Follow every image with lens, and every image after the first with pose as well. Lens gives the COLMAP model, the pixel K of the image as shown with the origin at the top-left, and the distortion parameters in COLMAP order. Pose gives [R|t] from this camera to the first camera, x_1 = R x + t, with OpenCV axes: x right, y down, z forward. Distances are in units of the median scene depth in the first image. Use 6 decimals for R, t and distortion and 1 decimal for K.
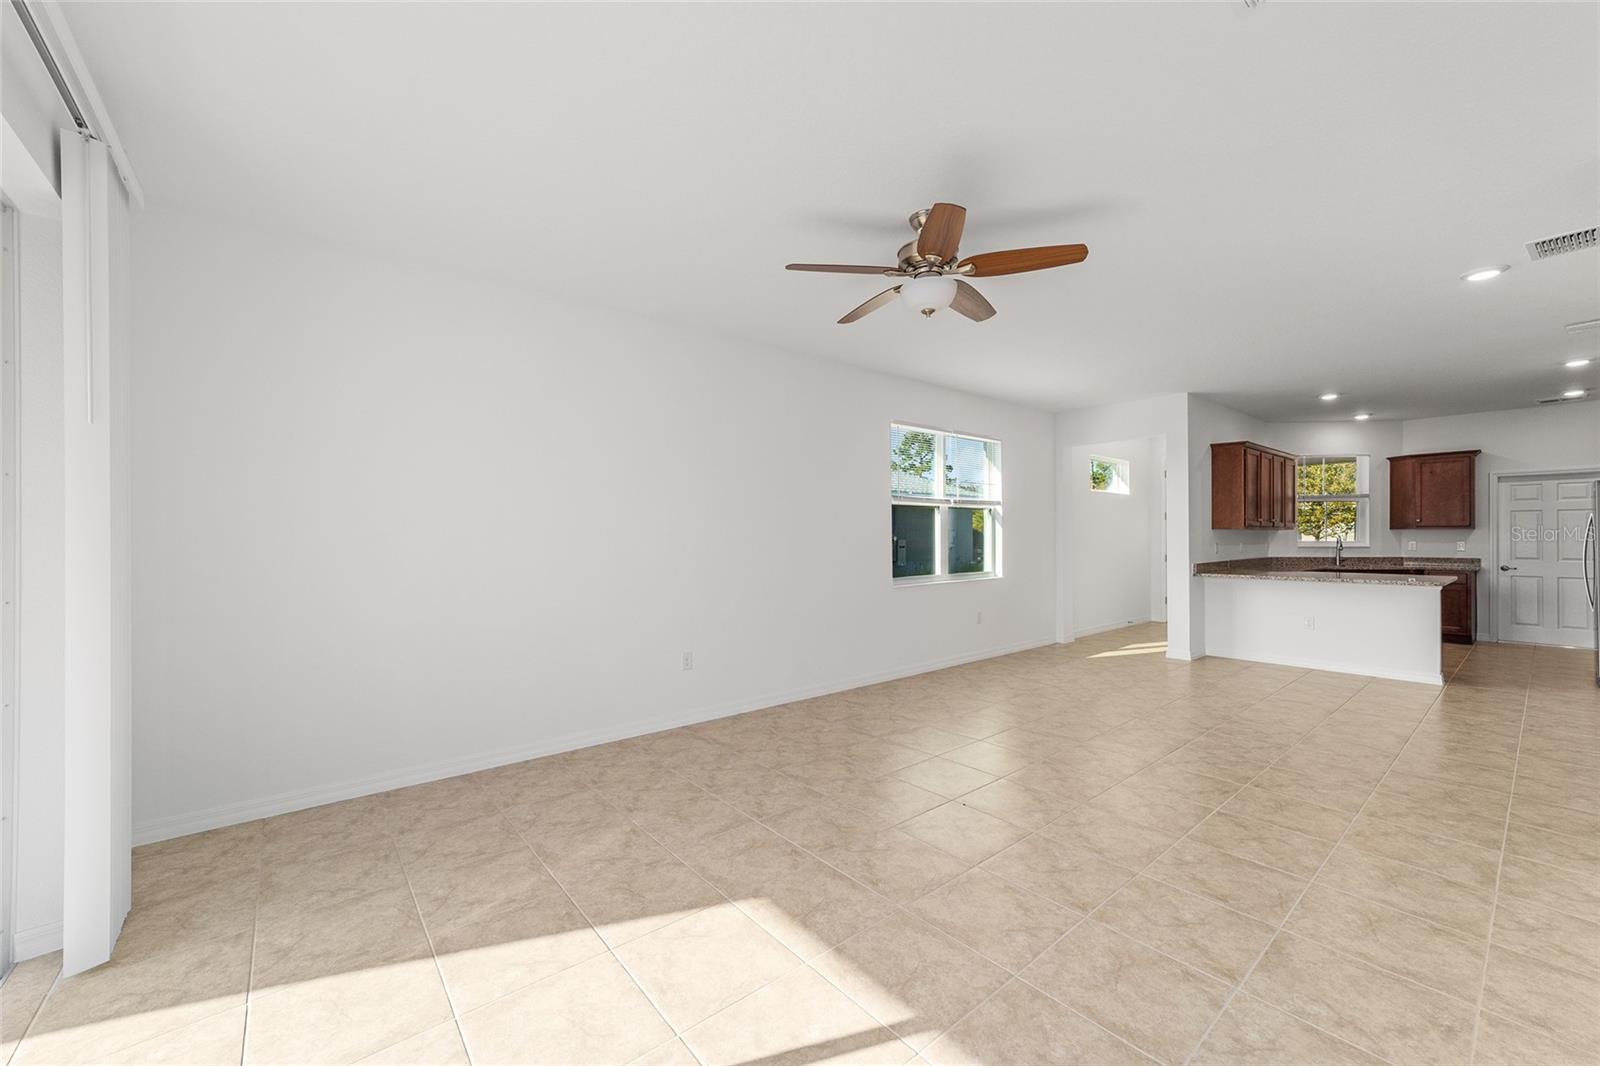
lens RADIAL K [[625.5, 0, 804.2], [0, 625.5, 538.5], [0, 0, 1]] dist [-0.008512, 0.007261]
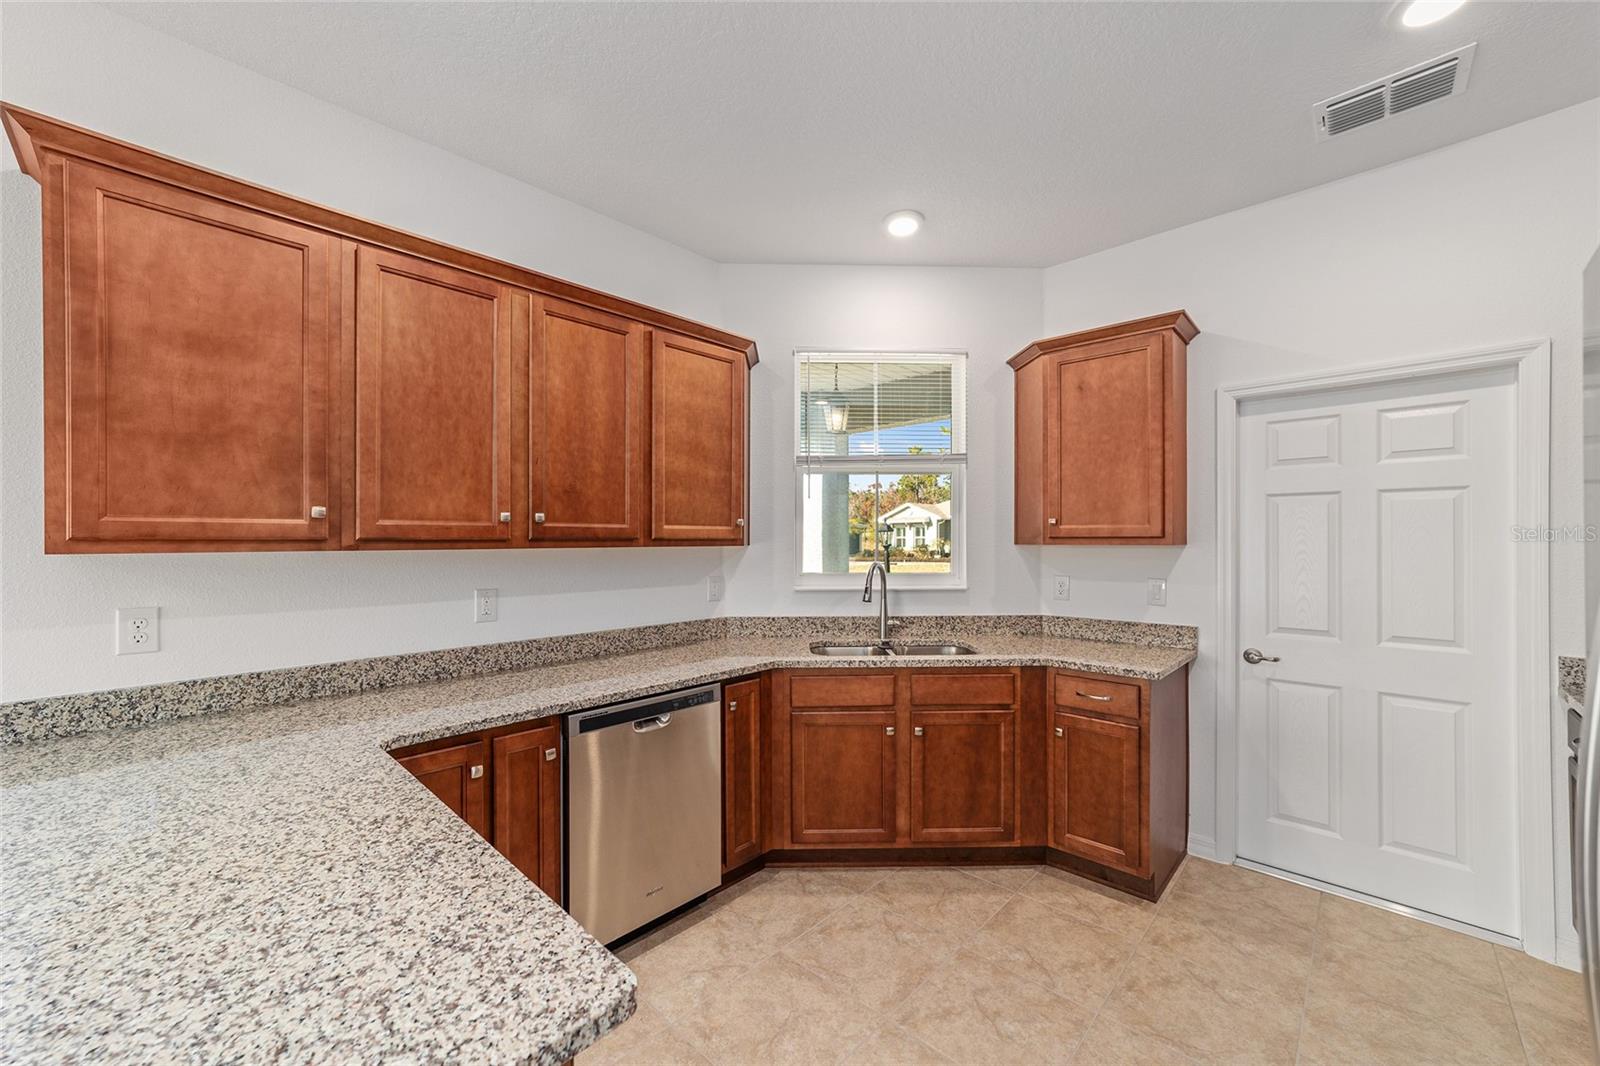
lens RADIAL K [[625.5, 0, 804.2], [0, 625.5, 538.5], [0, 0, 1]] dist [-0.008512, 0.007261]
pose [[0.992075, 0.000720, 0.125646, 0.900128], [-0.000212, 0.999992, -0.004053, -0.019256], [-0.125648, 0.003994, 0.992067, 0.745590]]
